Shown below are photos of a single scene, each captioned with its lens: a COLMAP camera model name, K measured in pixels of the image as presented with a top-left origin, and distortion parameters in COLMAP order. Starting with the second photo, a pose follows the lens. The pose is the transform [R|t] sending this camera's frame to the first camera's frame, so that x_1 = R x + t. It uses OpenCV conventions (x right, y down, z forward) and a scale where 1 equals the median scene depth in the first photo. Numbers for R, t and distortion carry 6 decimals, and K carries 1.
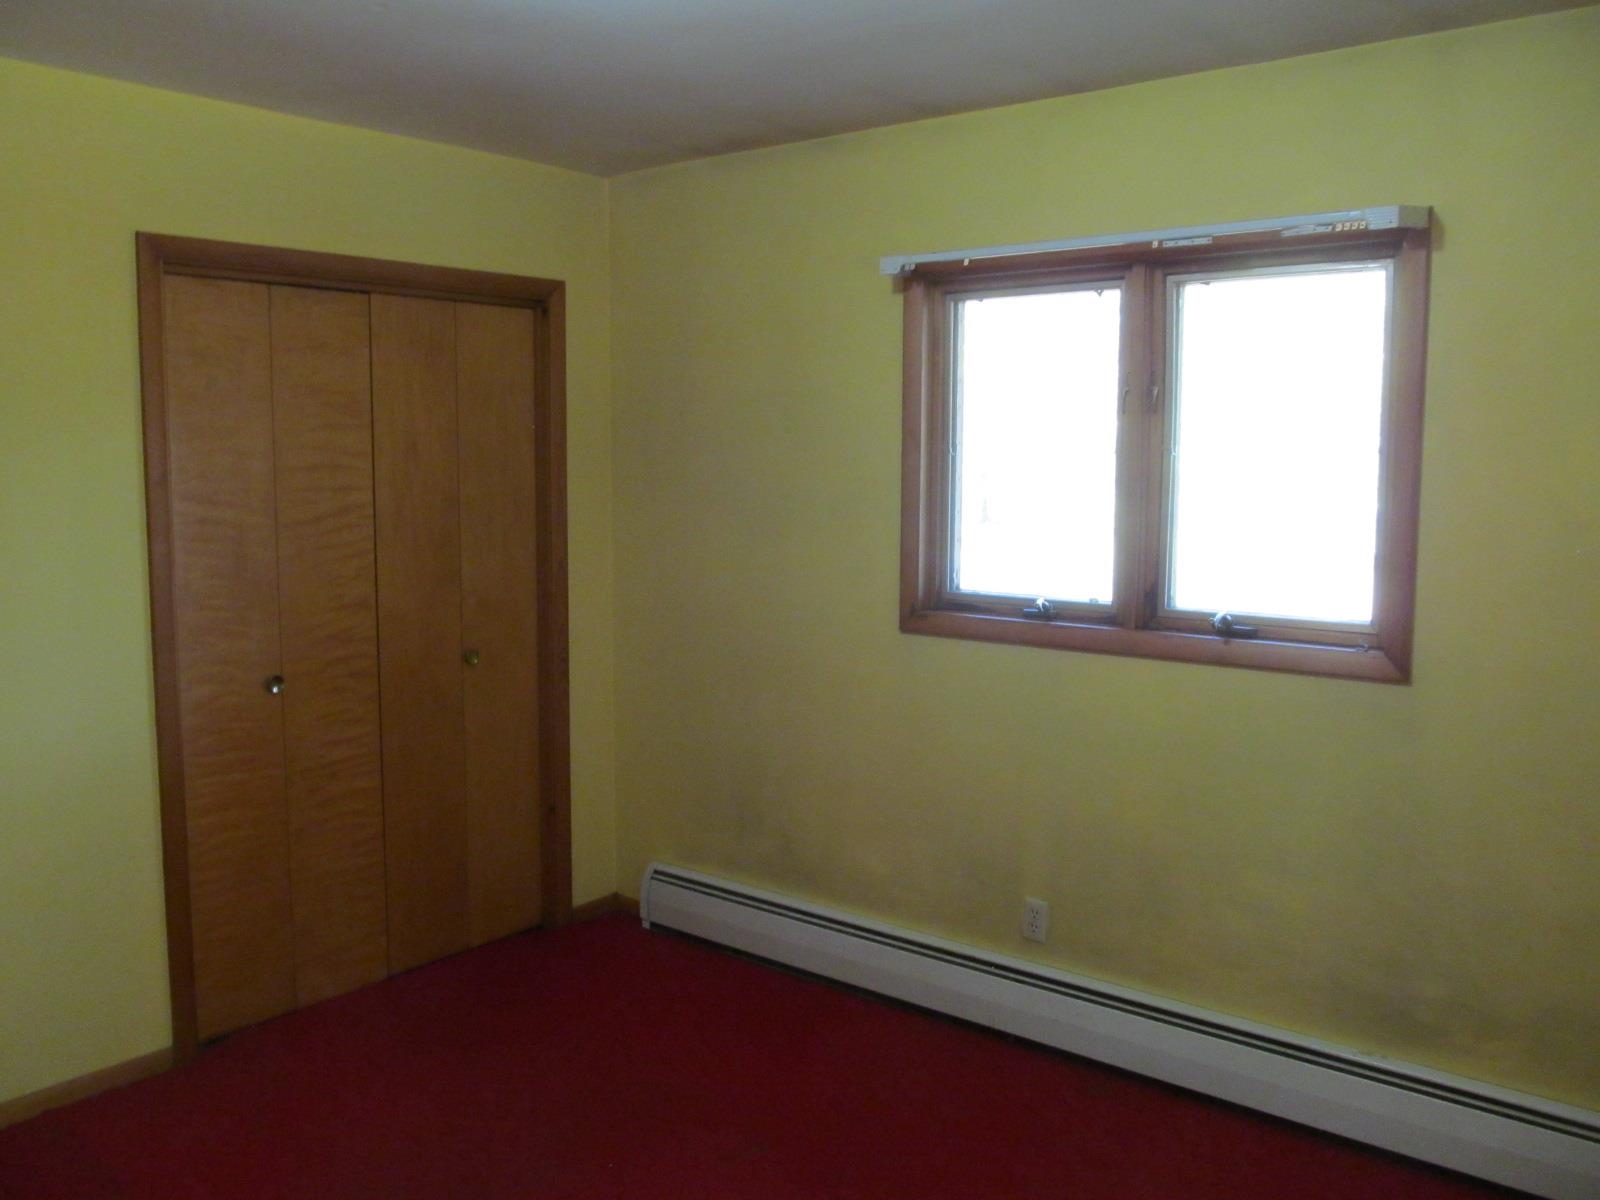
lens RADIAL K [[1335.8, 0, 800.0], [0, 1335.8, 600.0], [0, 0, 1]] dist [-0.055048, 0.005160]
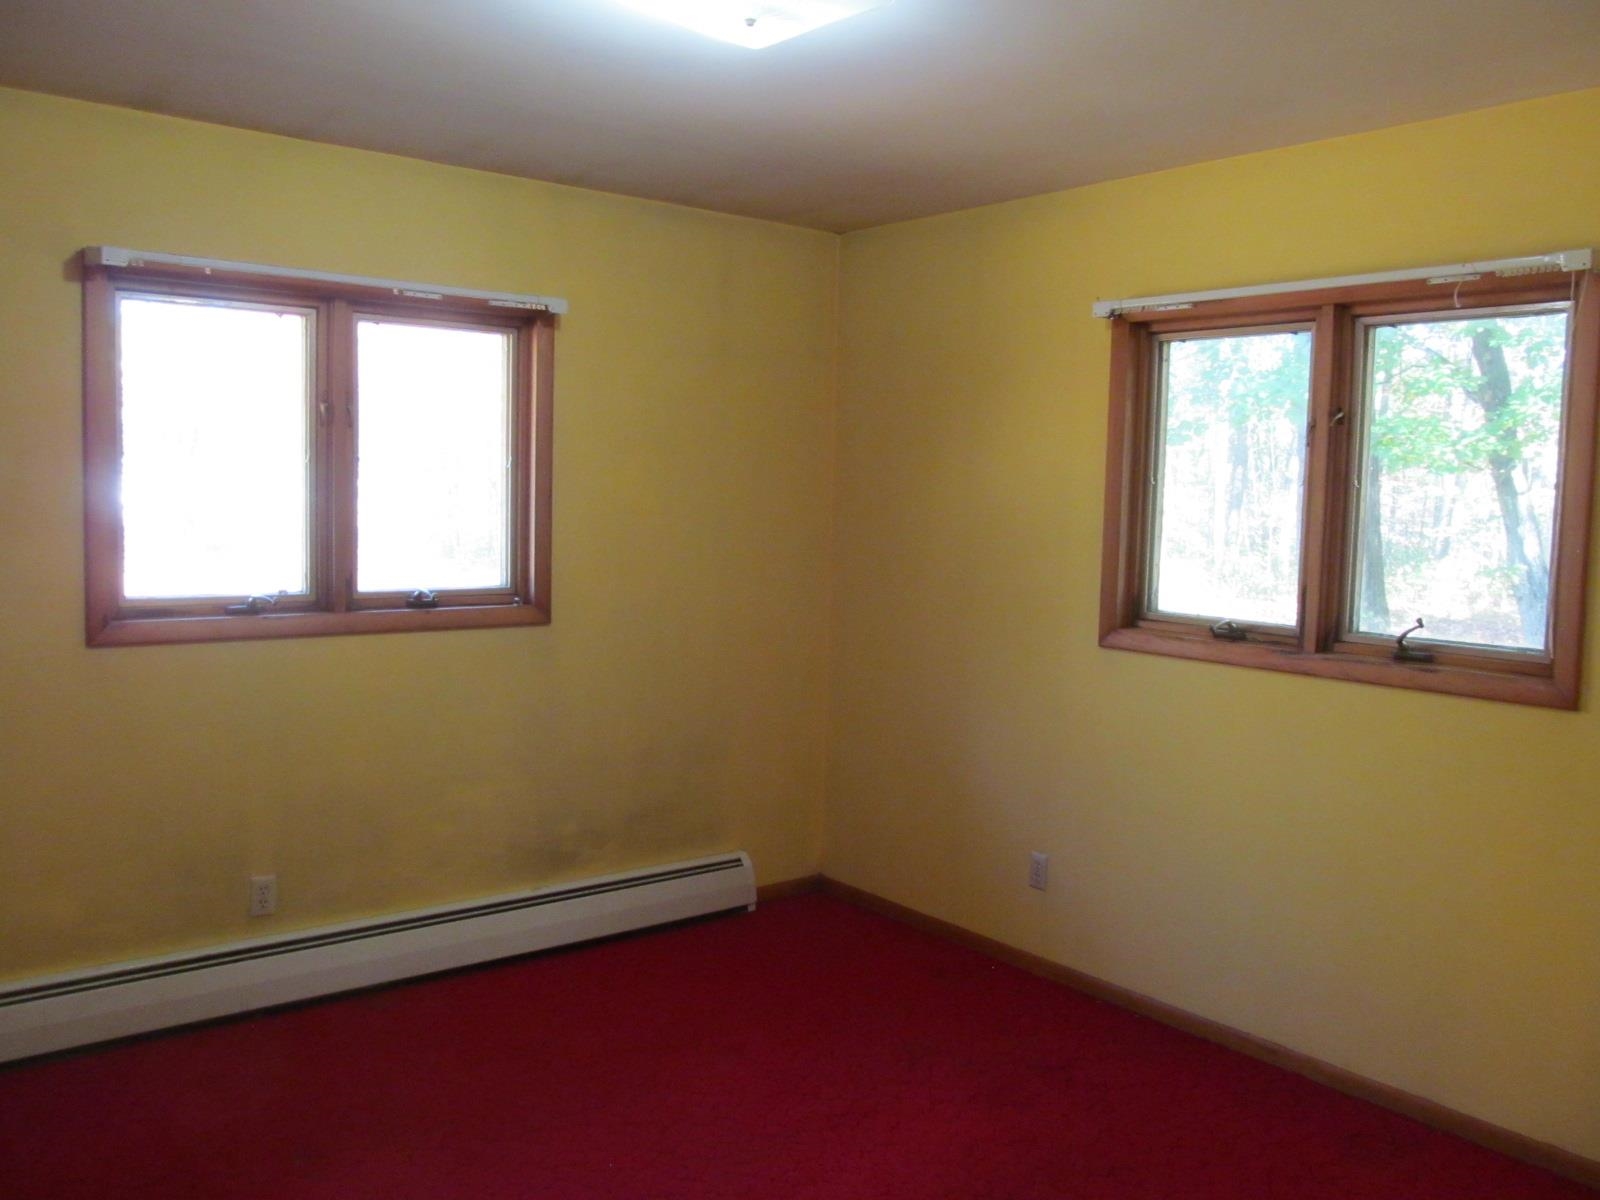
lens RADIAL K [[1335.8, 0, 800.0], [0, 1335.8, 600.0], [0, 0, 1]] dist [-0.055048, 0.005160]
pose [[0.207510, -0.076038, 0.975273, -0.789179], [0.083483, 0.994714, 0.059791, -0.023944], [-0.974664, 0.069011, 0.212760, 0.356913]]
